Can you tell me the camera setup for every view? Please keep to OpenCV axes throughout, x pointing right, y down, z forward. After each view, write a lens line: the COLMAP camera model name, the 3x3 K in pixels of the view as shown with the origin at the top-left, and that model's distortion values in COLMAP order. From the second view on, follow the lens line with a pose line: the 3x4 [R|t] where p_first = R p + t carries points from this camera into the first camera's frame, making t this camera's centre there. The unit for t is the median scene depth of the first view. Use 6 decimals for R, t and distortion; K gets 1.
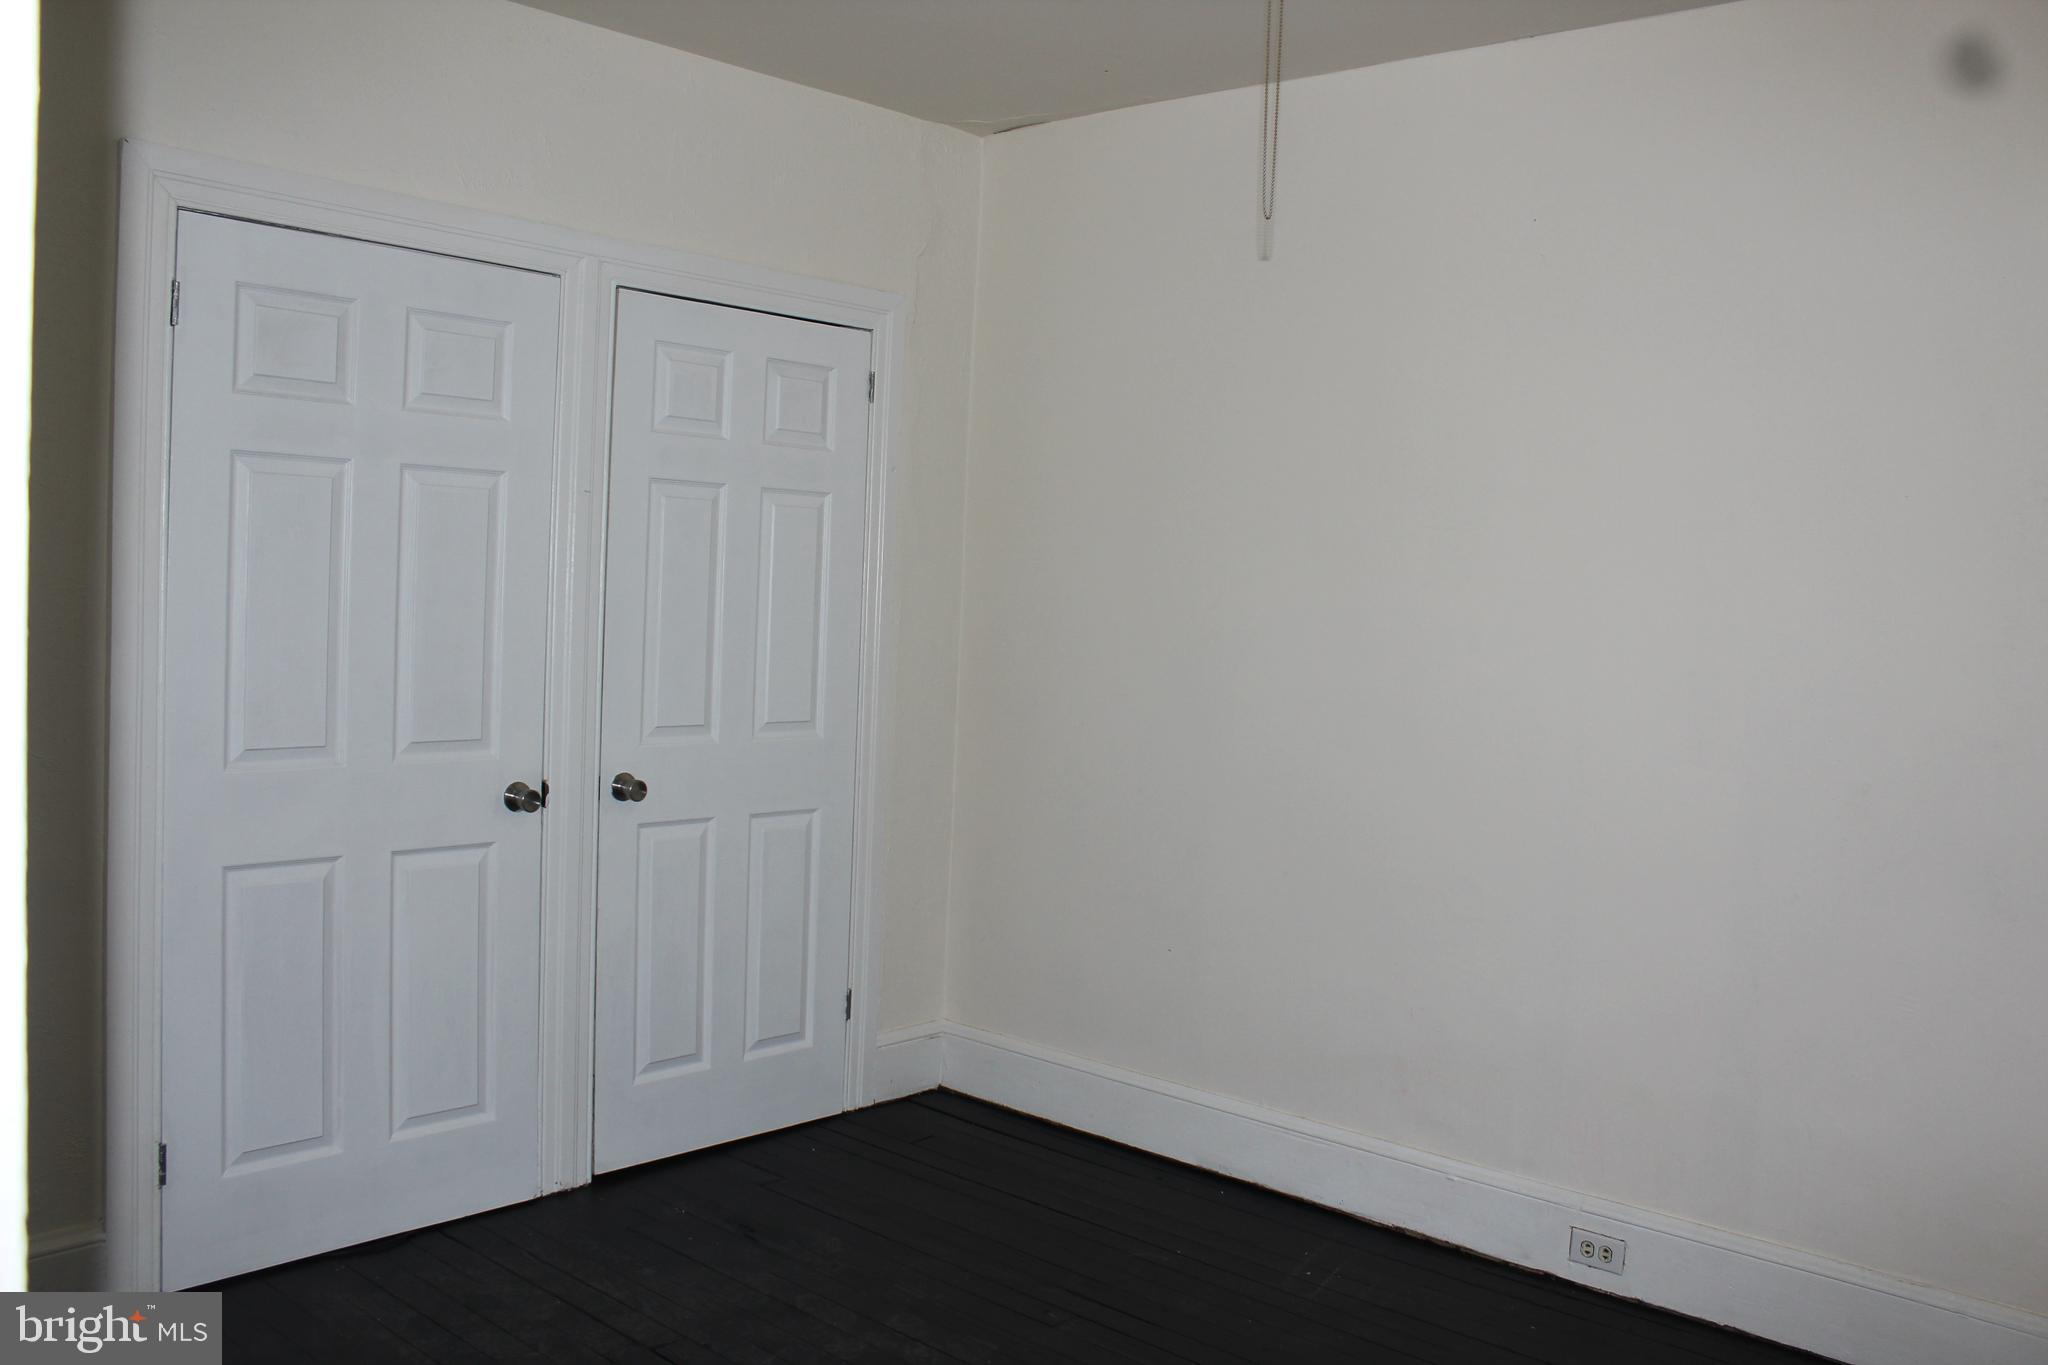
lens RADIAL K [[1730.9, 0, 1035.6], [0, 1730.9, 672.3], [0, 0, 1]] dist [-0.165561, 0.169267]
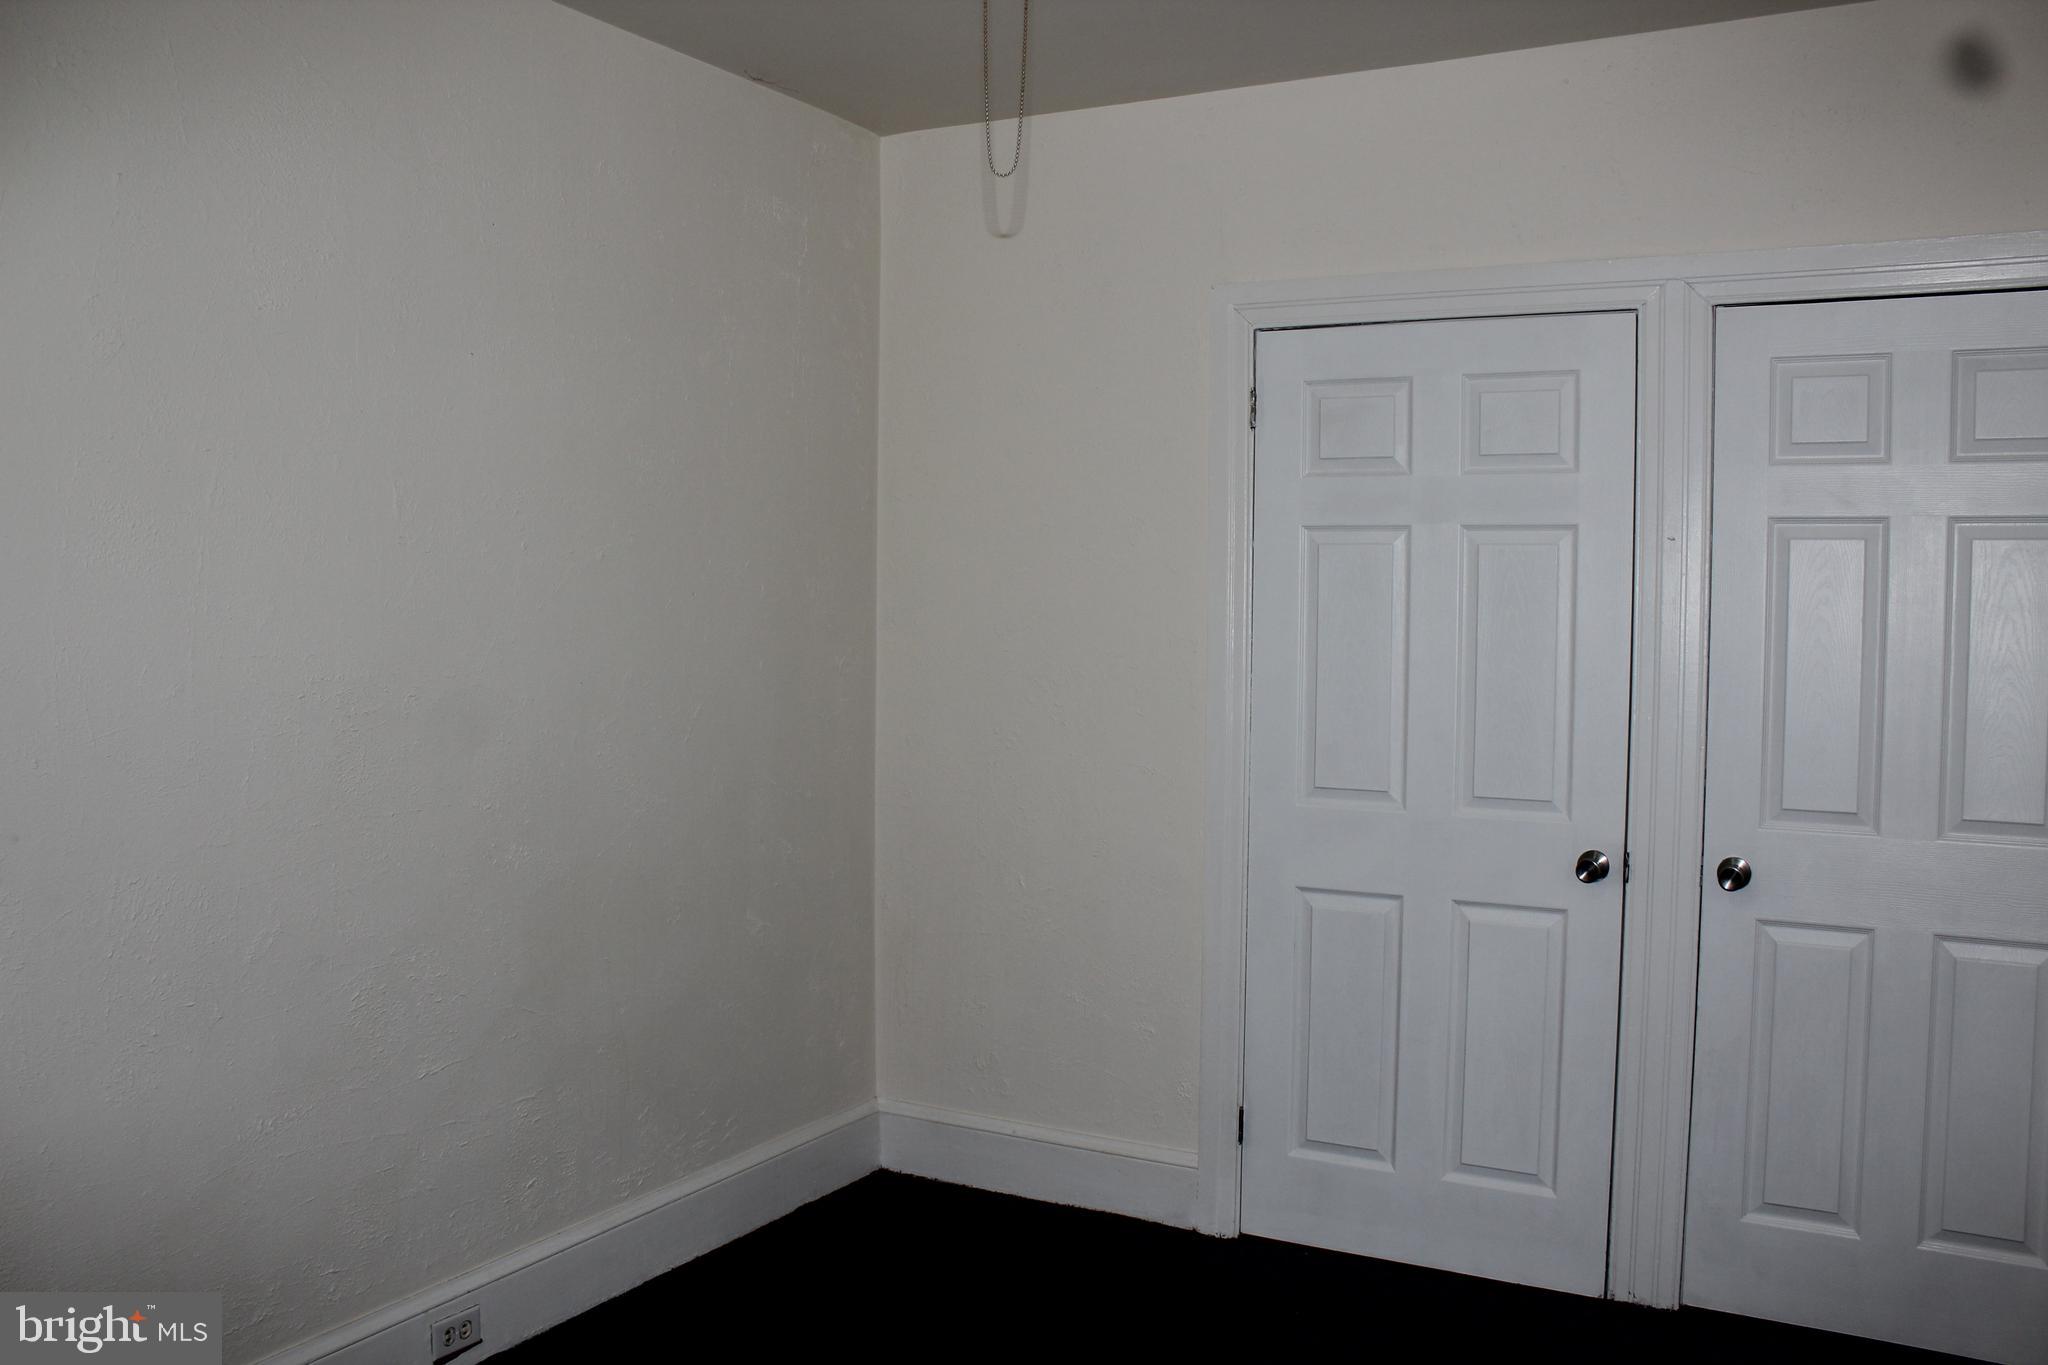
lens RADIAL K [[1730.9, 0, 1035.6], [0, 1730.9, 672.3], [0, 0, 1]] dist [-0.165561, 0.169267]
pose [[0.247504, 0.028626, -0.968464, 0.543933], [-0.035415, 0.999163, 0.020483, -0.044718], [0.968239, 0.029229, 0.248310, 0.471737]]
